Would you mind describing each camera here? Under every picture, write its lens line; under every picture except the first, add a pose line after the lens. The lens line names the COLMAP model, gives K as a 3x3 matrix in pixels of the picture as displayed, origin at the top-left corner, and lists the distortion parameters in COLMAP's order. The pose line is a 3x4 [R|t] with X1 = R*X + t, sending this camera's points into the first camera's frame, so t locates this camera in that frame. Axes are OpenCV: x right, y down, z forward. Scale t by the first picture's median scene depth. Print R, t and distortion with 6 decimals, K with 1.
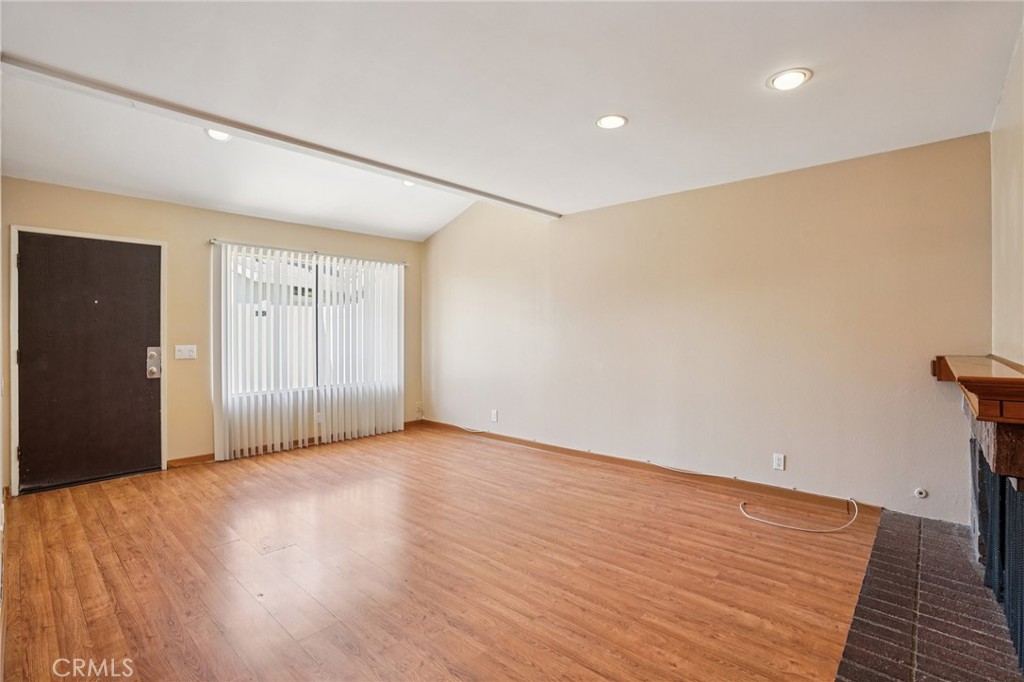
lens RADIAL K [[475.8, 0, 512.0], [0, 475.8, 334.9], [0, 0, 1]] dist [-0.071265, 0.027889]
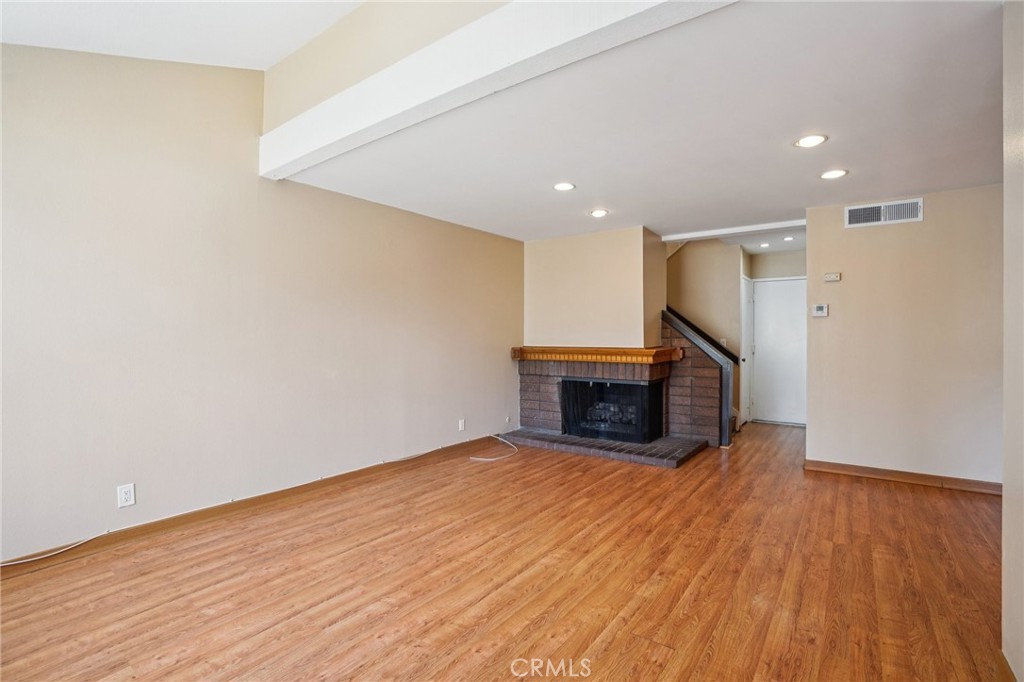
lens RADIAL K [[475.8, 0, 512.0], [0, 475.8, 334.9], [0, 0, 1]] dist [-0.071265, 0.027889]
pose [[-0.100213, 0.004782, 0.994954, -0.952478], [0.006937, 0.999968, -0.004107, -0.002061], [-0.994942, 0.006491, -0.100243, 1.028322]]
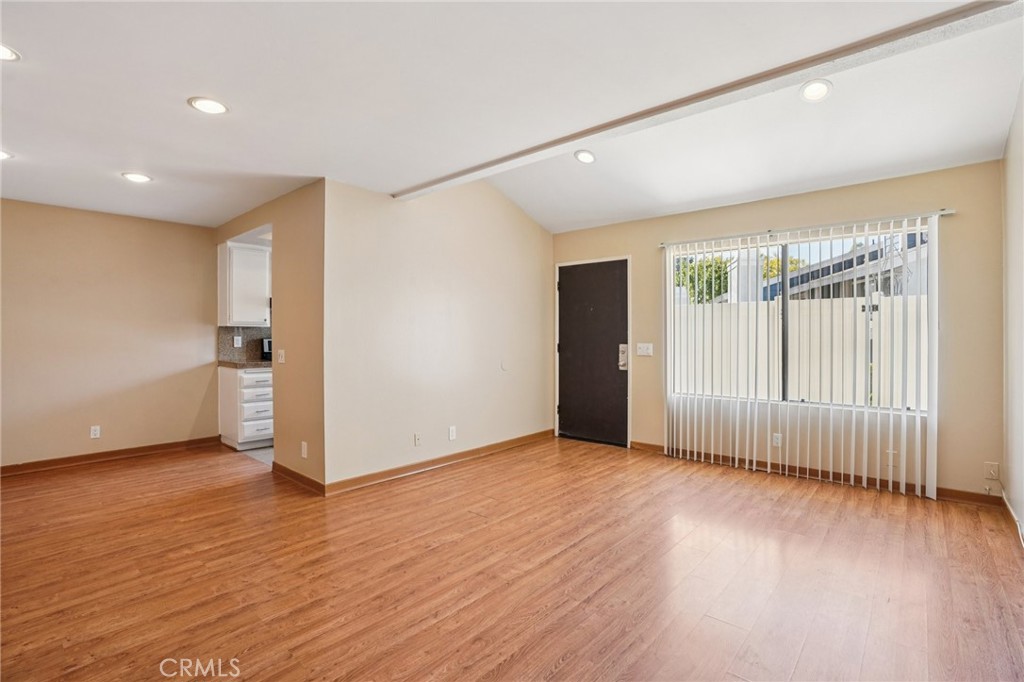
lens RADIAL K [[478.8, 0, 518.9], [0, 478.8, 338.0], [0, 0, 1]] dist [-0.070014, 0.028186]
pose [[0.027670, 0.012364, -0.999541, 0.575121], [-0.002969, 0.999920, 0.012287, -0.005152], [0.999613, 0.002628, 0.027704, 0.860024]]
